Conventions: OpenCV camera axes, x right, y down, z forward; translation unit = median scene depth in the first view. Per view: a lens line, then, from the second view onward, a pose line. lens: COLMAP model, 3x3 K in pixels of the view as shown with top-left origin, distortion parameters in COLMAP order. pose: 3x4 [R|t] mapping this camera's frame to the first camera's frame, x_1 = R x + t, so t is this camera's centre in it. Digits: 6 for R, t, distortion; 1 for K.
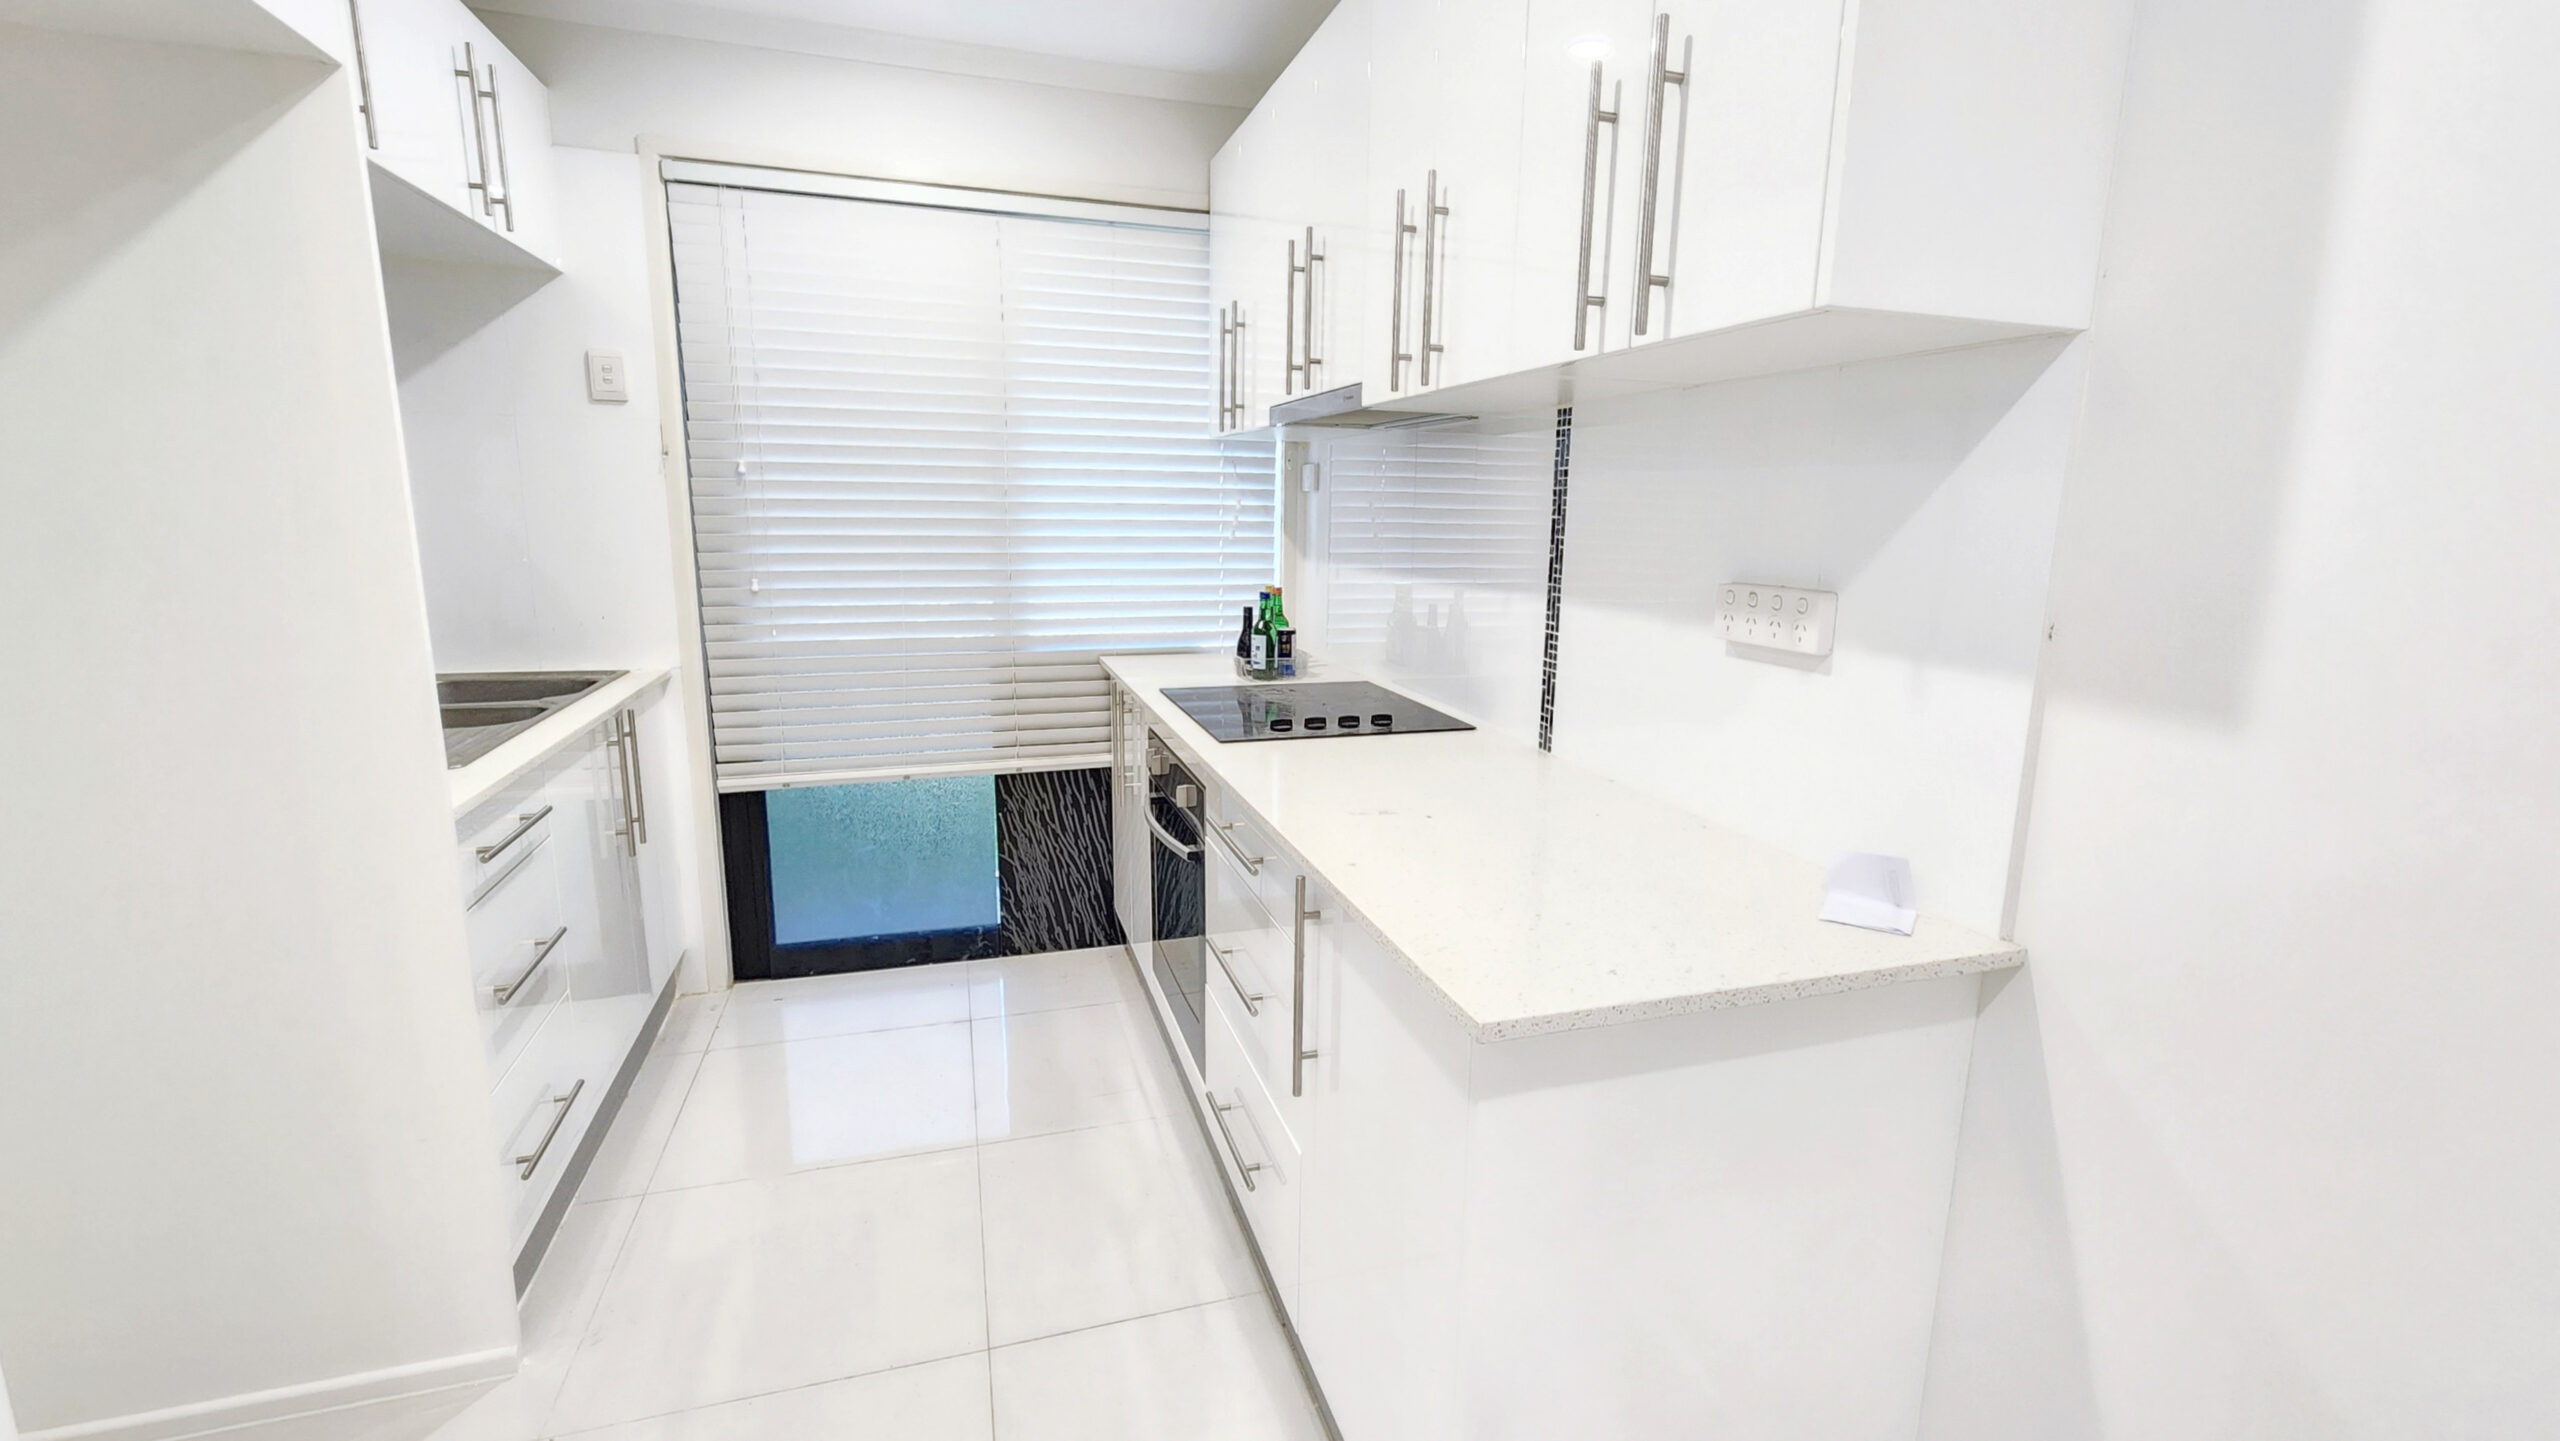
lens RADIAL K [[1116.5, 0, 1296.6], [0, 1116.5, 722.1], [0, 0, 1]] dist [0.004088, 0.000374]
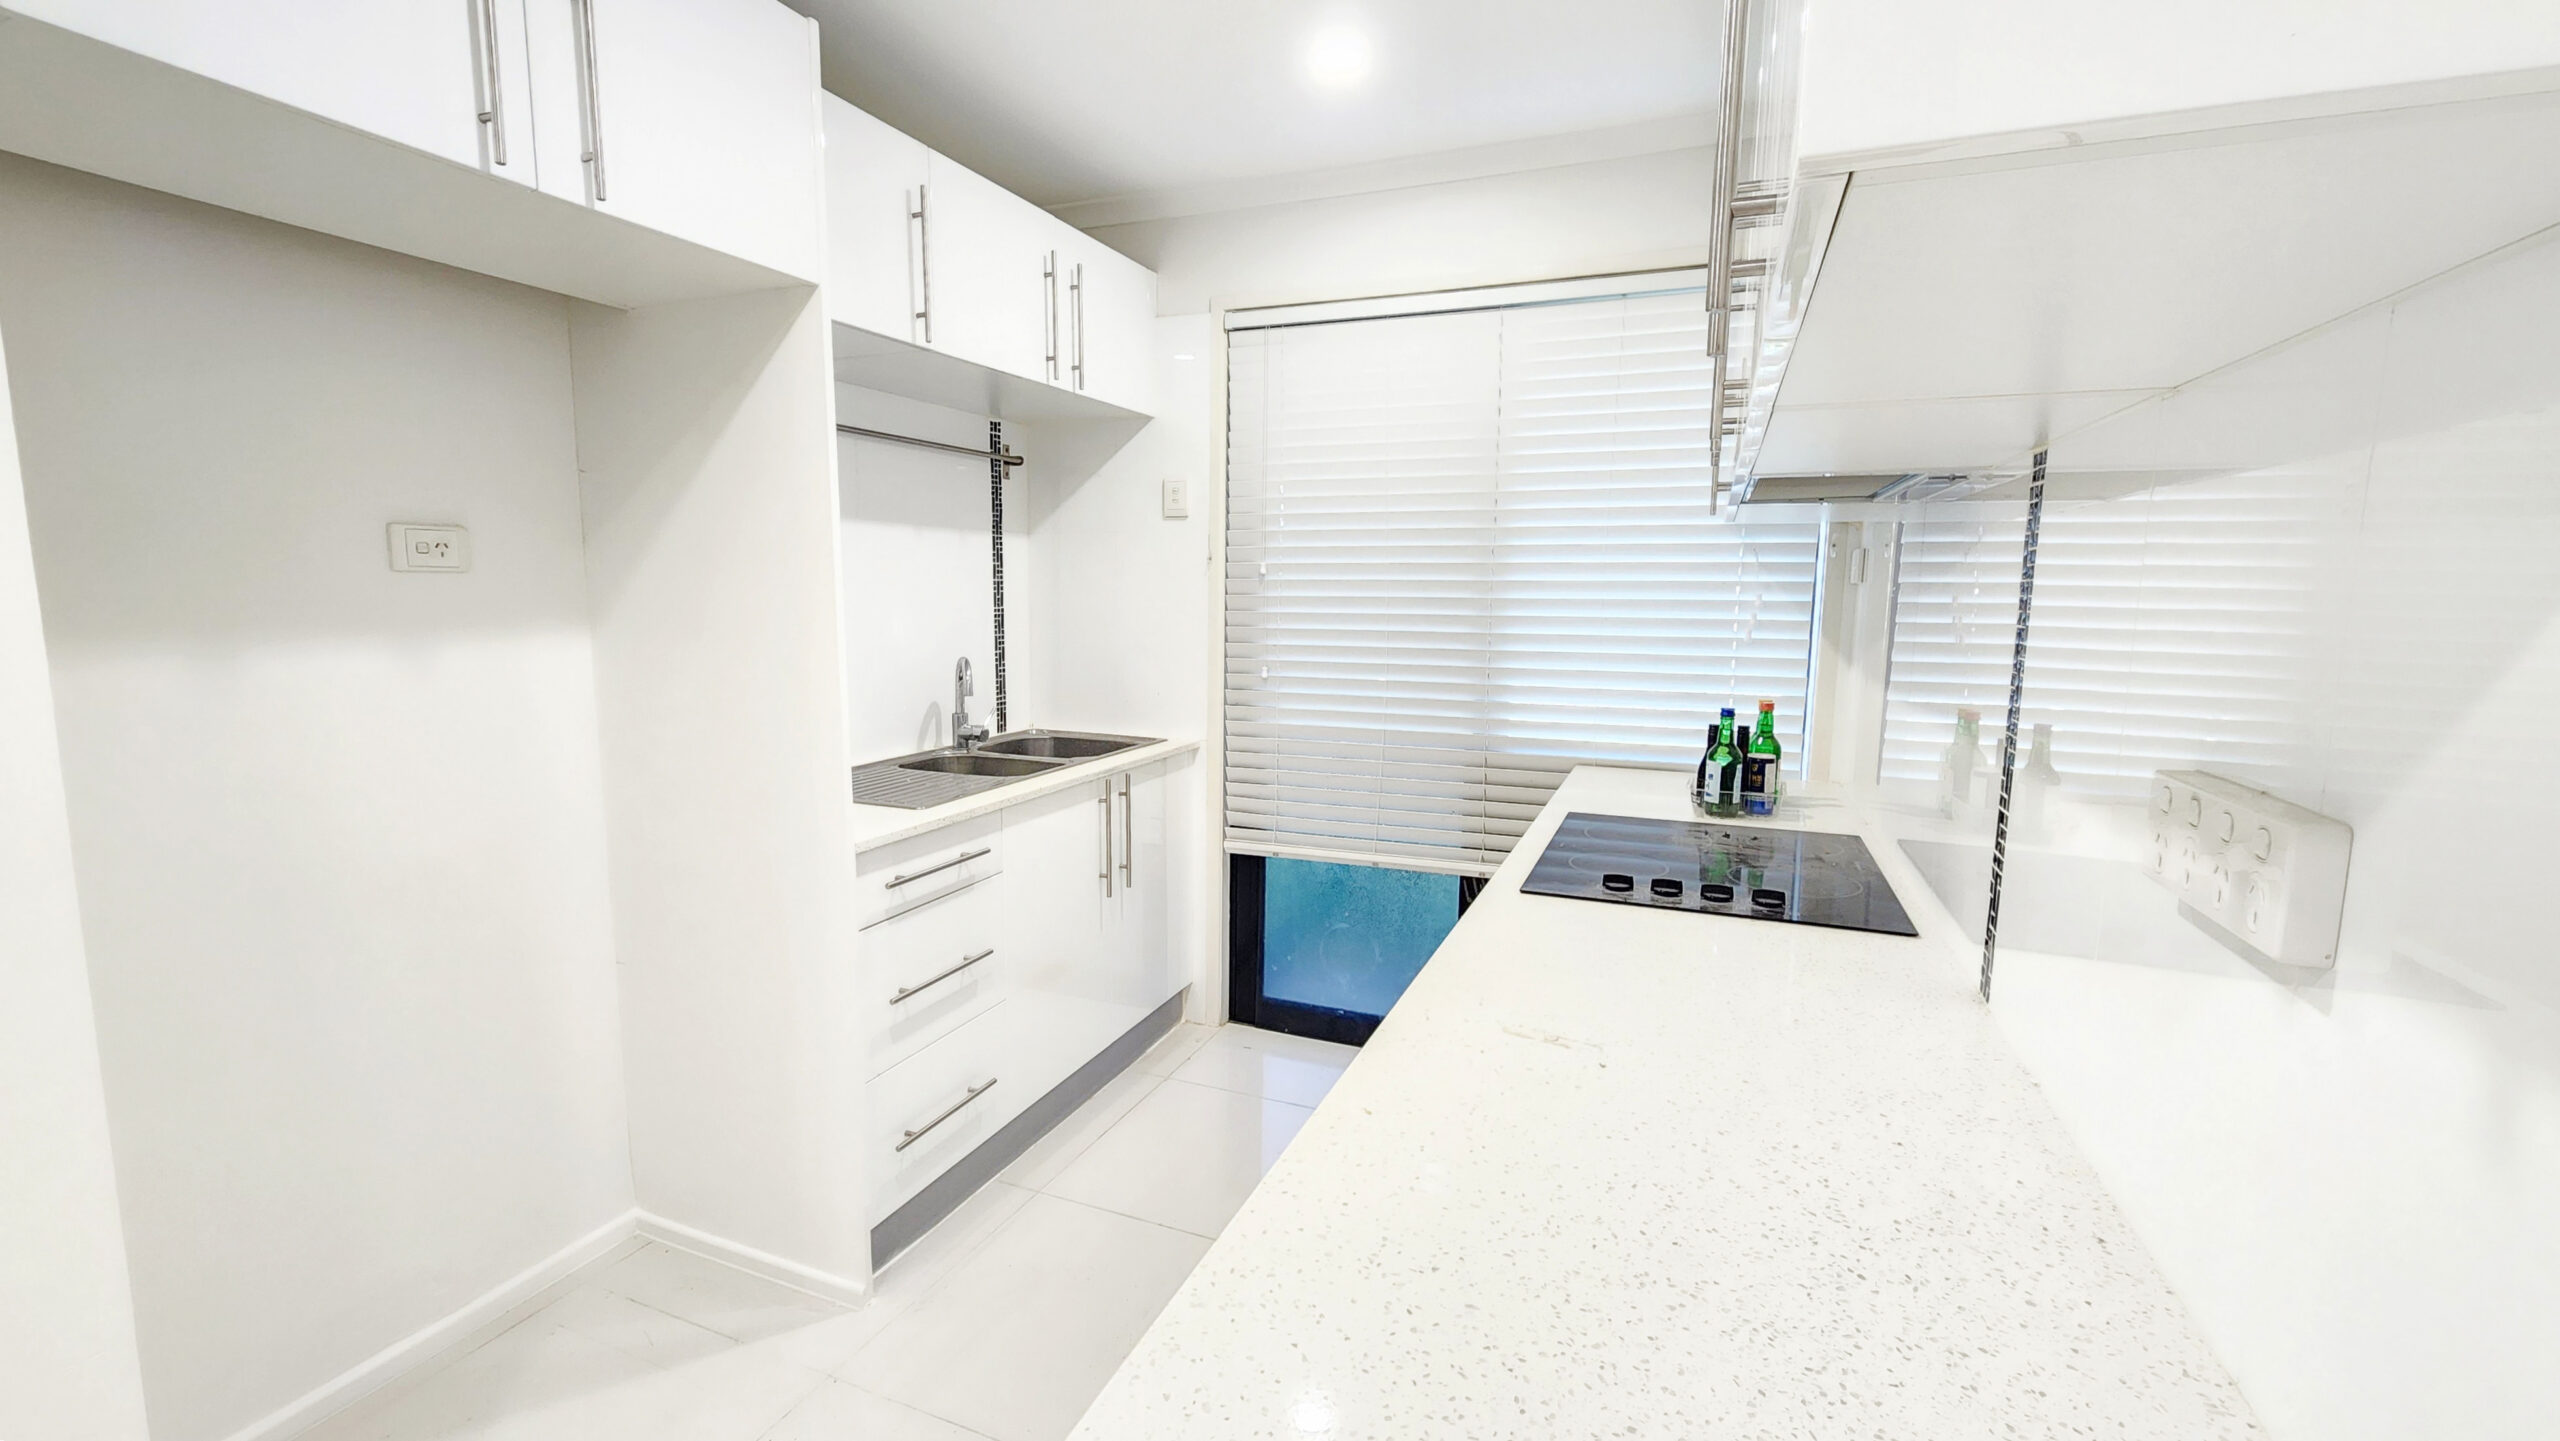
lens RADIAL K [[1049.7, 0, 1275.6], [0, 1049.7, 724.9], [0, 0, 1]] dist [0.002590, -0.000853]
pose [[0.766296, 0.074912, -0.638106, 0.195941], [-0.118193, 0.992666, -0.025402, -0.044432], [0.631523, 0.094885, 0.769529, 0.199305]]
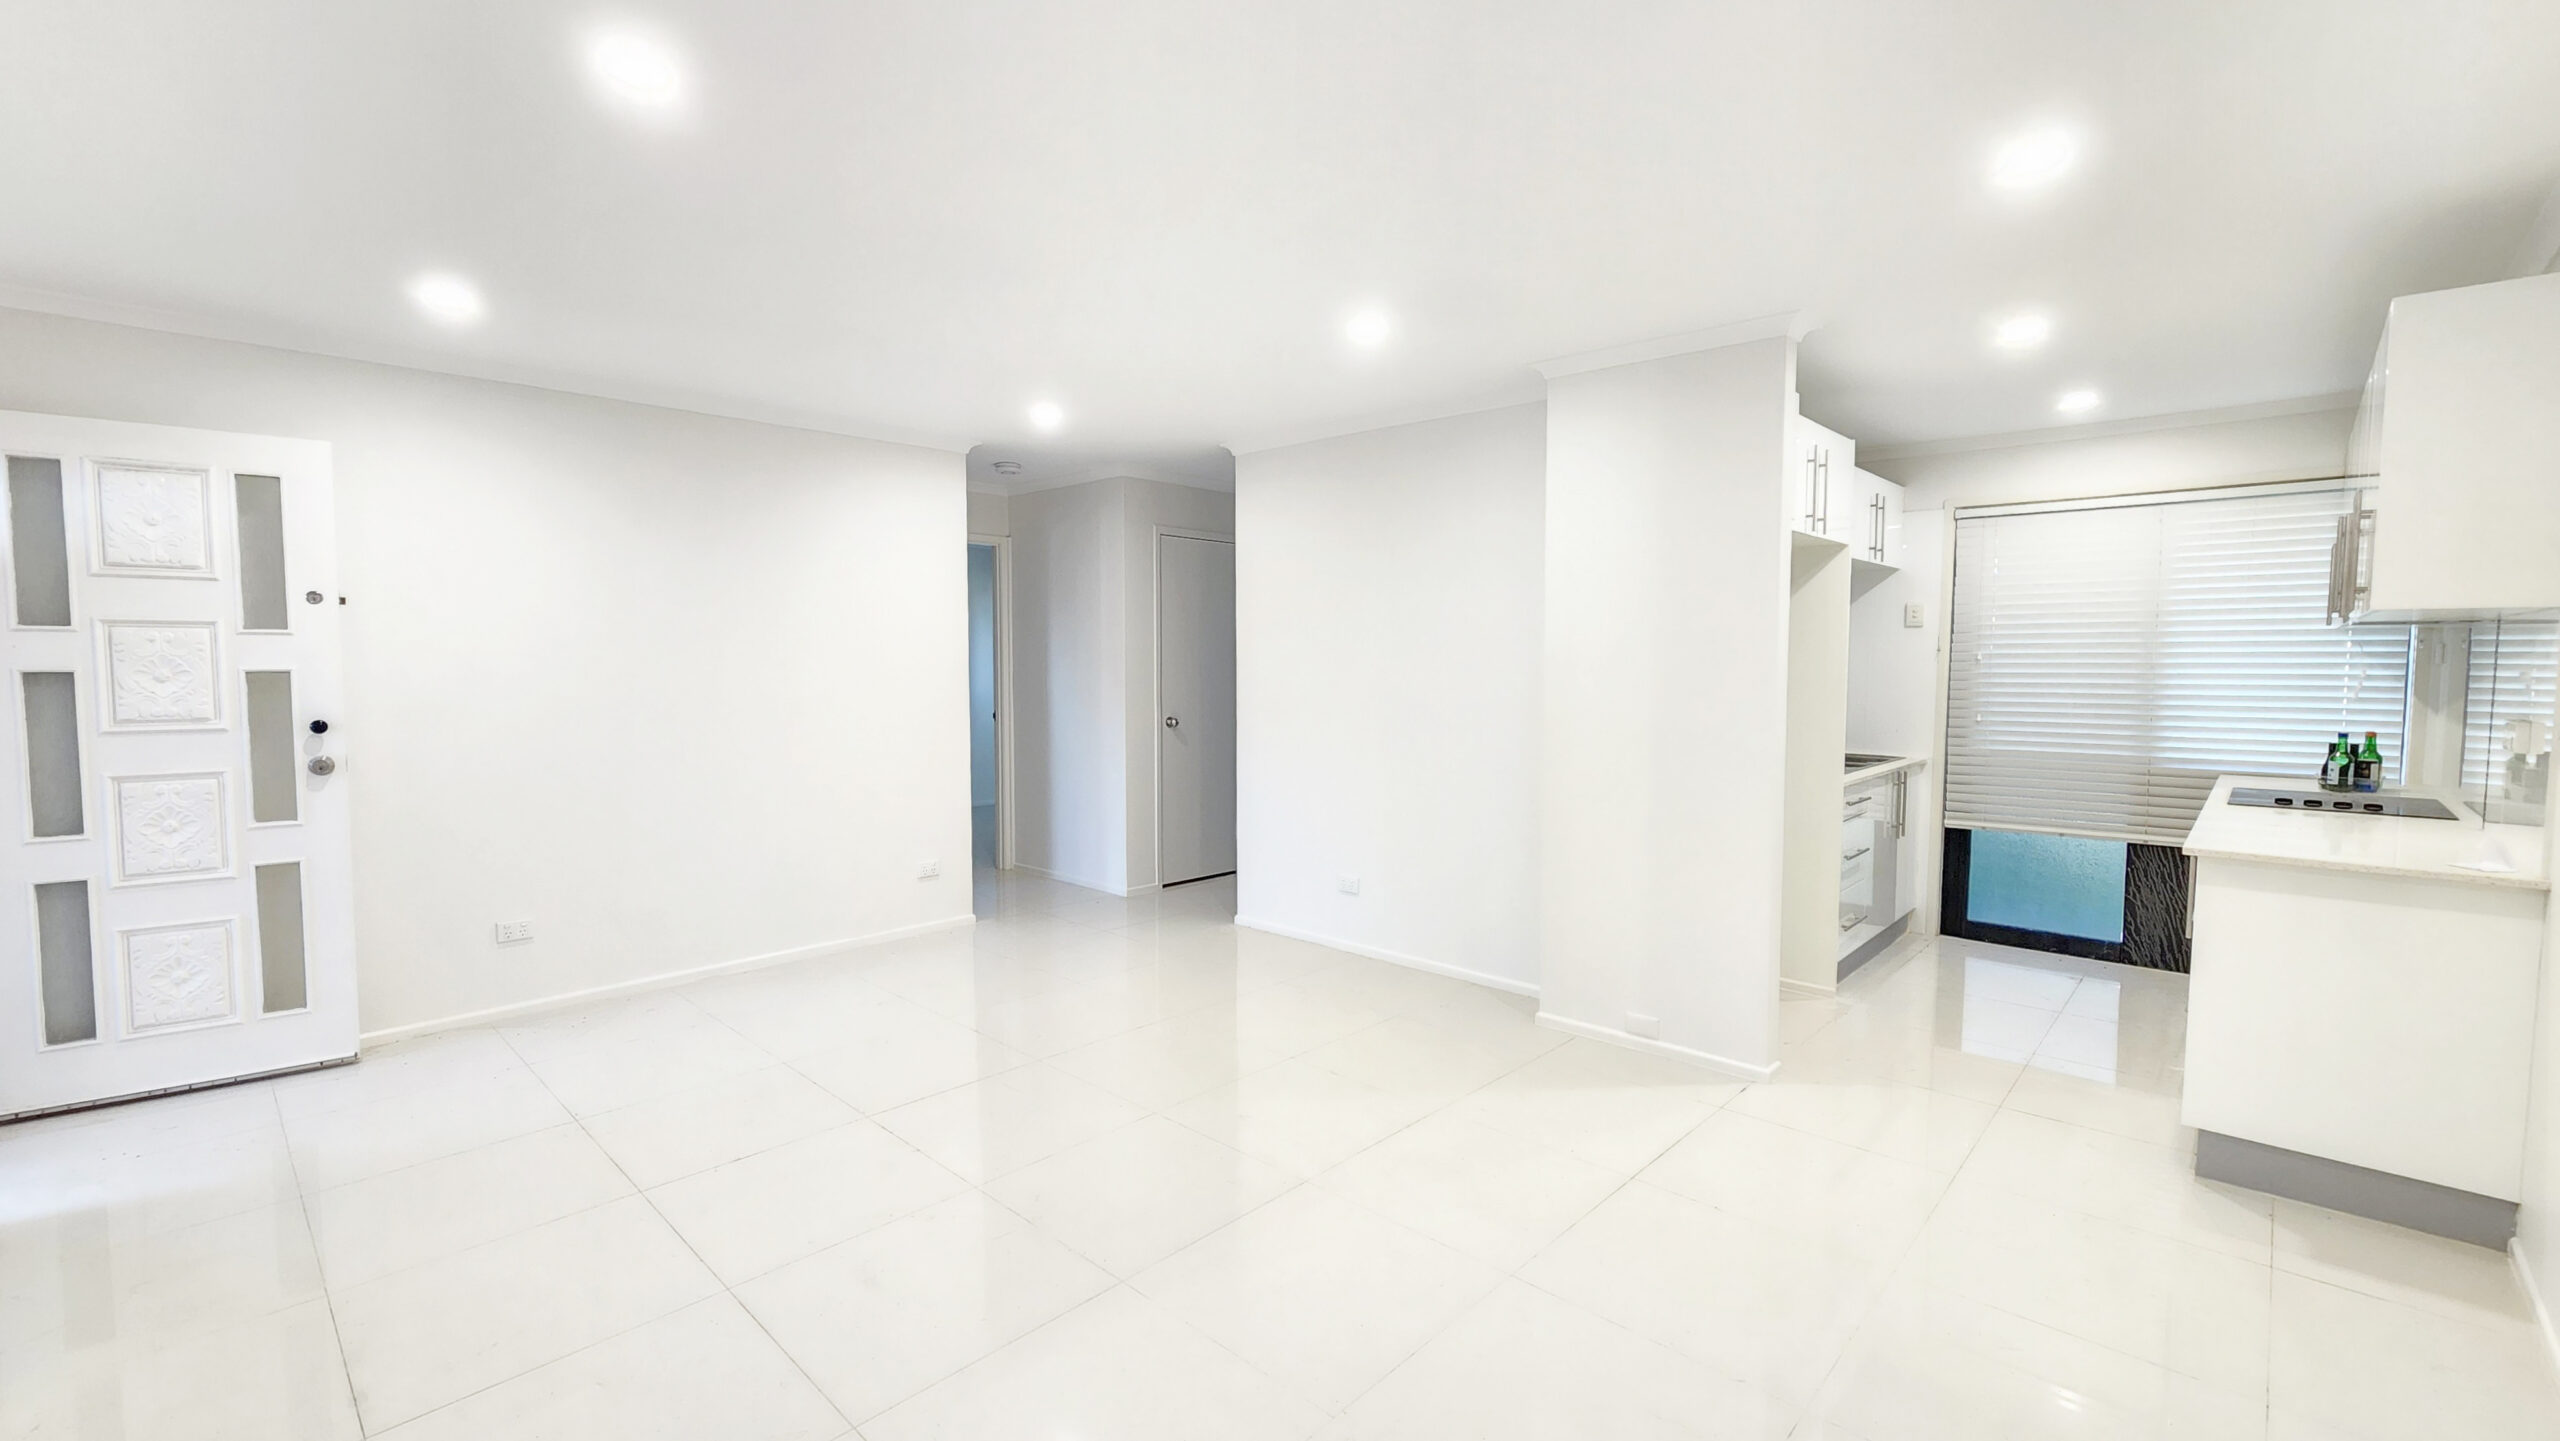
lens RADIAL K [[1049.7, 0, 1282.5], [0, 1049.7, 726.3], [0, 0, 1]] dist [0.002590, -0.000853]
pose [[0.482432, 0.040100, -0.875015, 0.486315], [-0.159116, 0.986344, -0.042525, 0.149626], [0.861360, 0.159744, 0.482224, -0.838725]]
